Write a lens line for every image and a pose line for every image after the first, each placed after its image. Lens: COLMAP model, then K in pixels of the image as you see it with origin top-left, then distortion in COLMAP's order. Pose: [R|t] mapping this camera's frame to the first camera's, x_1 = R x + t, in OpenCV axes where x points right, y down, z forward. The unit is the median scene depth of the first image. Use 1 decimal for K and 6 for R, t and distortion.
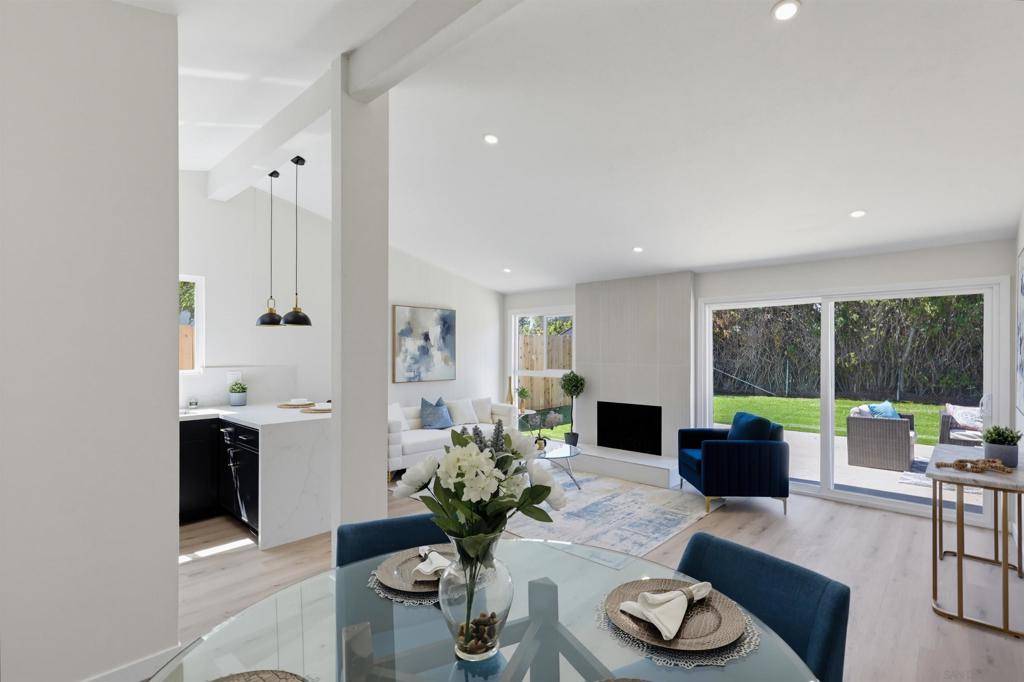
lens RADIAL K [[482.2, 0, 522.3], [0, 482.2, 351.8], [0, 0, 1]] dist [0.001785, -0.000027]
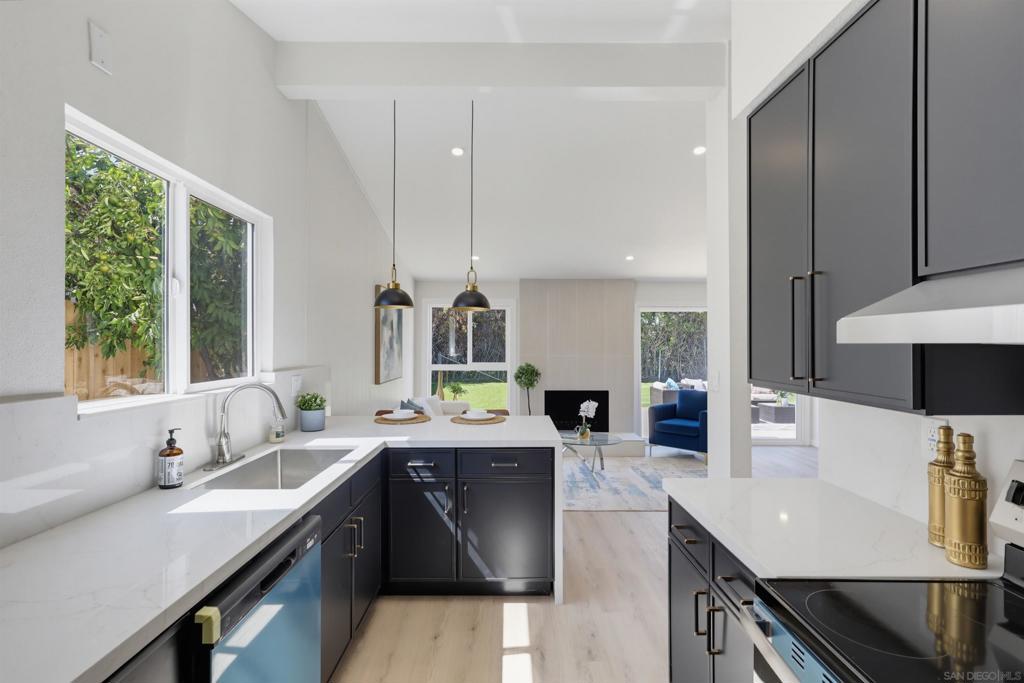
lens RADIAL K [[471.9, 0, 516.0], [0, 471.9, 346.6], [0, 0, 1]] dist [0.000642, 0.000019]
pose [[0.733445, -0.002601, 0.679744, -0.609805], [0.000323, 0.999994, 0.003478, 0.000752], [-0.679749, -0.002331, 0.733441, 0.279427]]
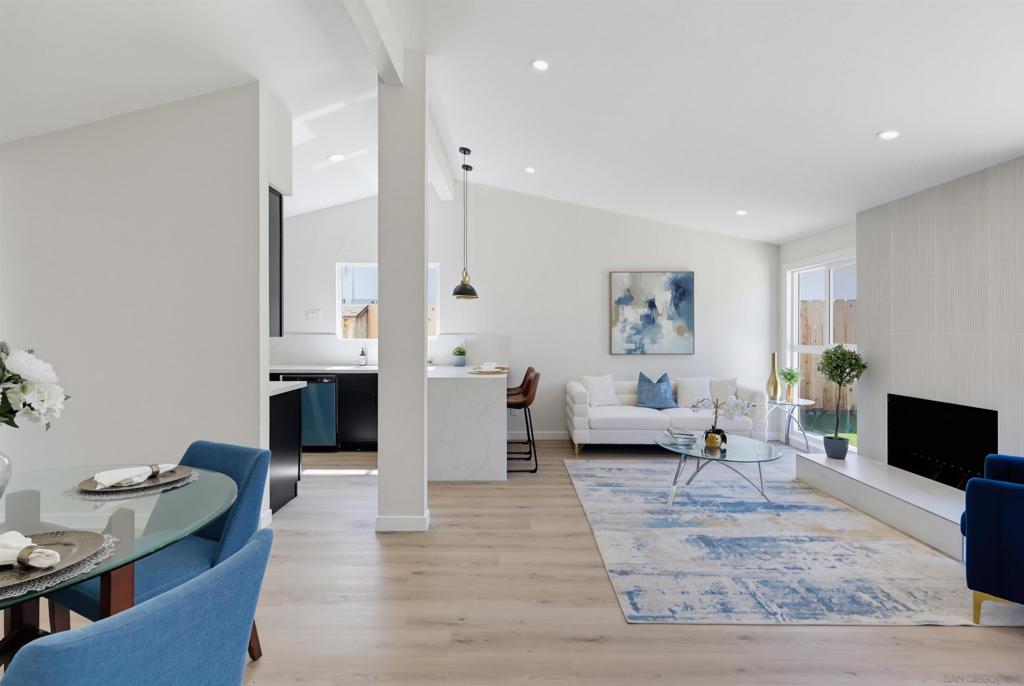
lens RADIAL K [[484.1, 0, 503.8], [0, 484.1, 333.7], [0, 0, 1]] dist [0.001824, 0.000213]
pose [[0.659757, -0.001988, -0.751476, 0.303940], [0.003765, 0.999993, 0.000661, 0.022223], [0.751469, -0.003265, 0.659760, 0.210724]]
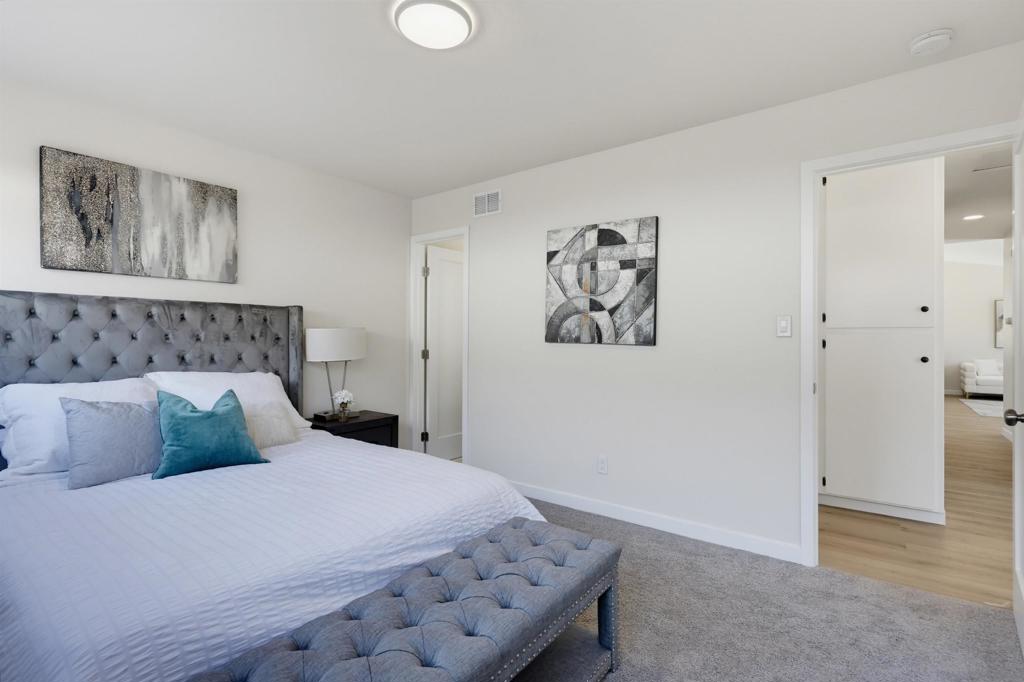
lens RADIAL K [[475.7, 0, 516.7], [0, 475.7, 339.3], [0, 0, 1]] dist [0.001117, 0.000253]
pose [[0.088976, -0.003950, -0.996026, 1.184679], [0.000875, 0.999992, -0.003888, 0.039771], [0.996033, -0.000525, 0.088979, -0.757897]]
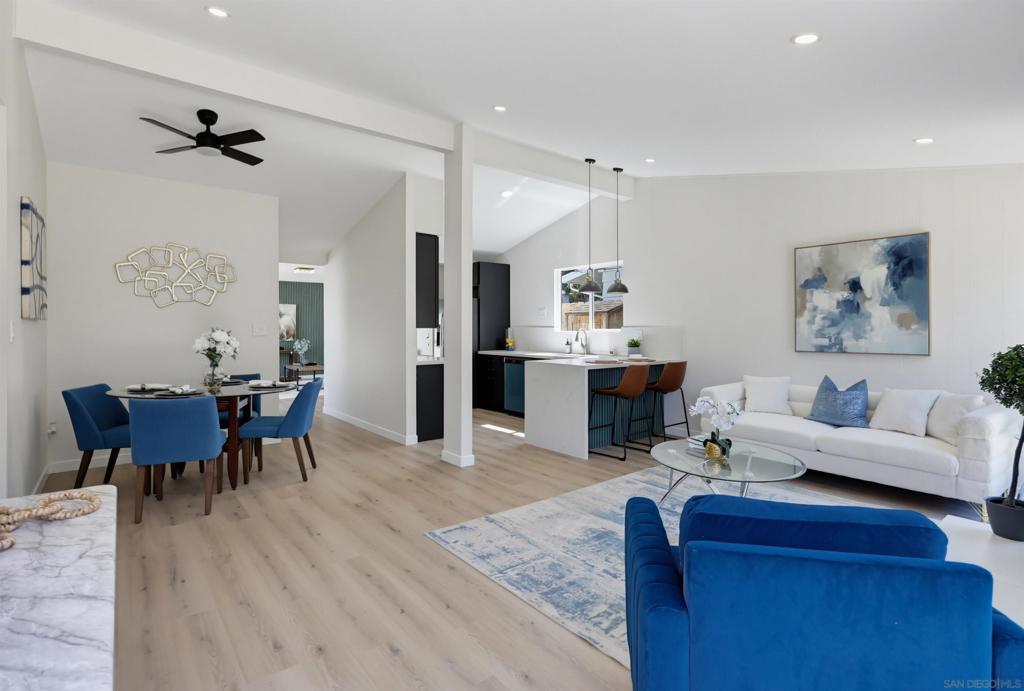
lens RADIAL K [[495.7, 0, 496.8], [0, 495.7, 328.8], [0, 0, 1]] dist [0.000387, -0.000115]
pose [[-0.180112, -0.000891, -0.983646, 0.570995], [0.002800, 0.999995, -0.001419, 0.028234], [0.983642, -0.003009, -0.180109, 0.665760]]
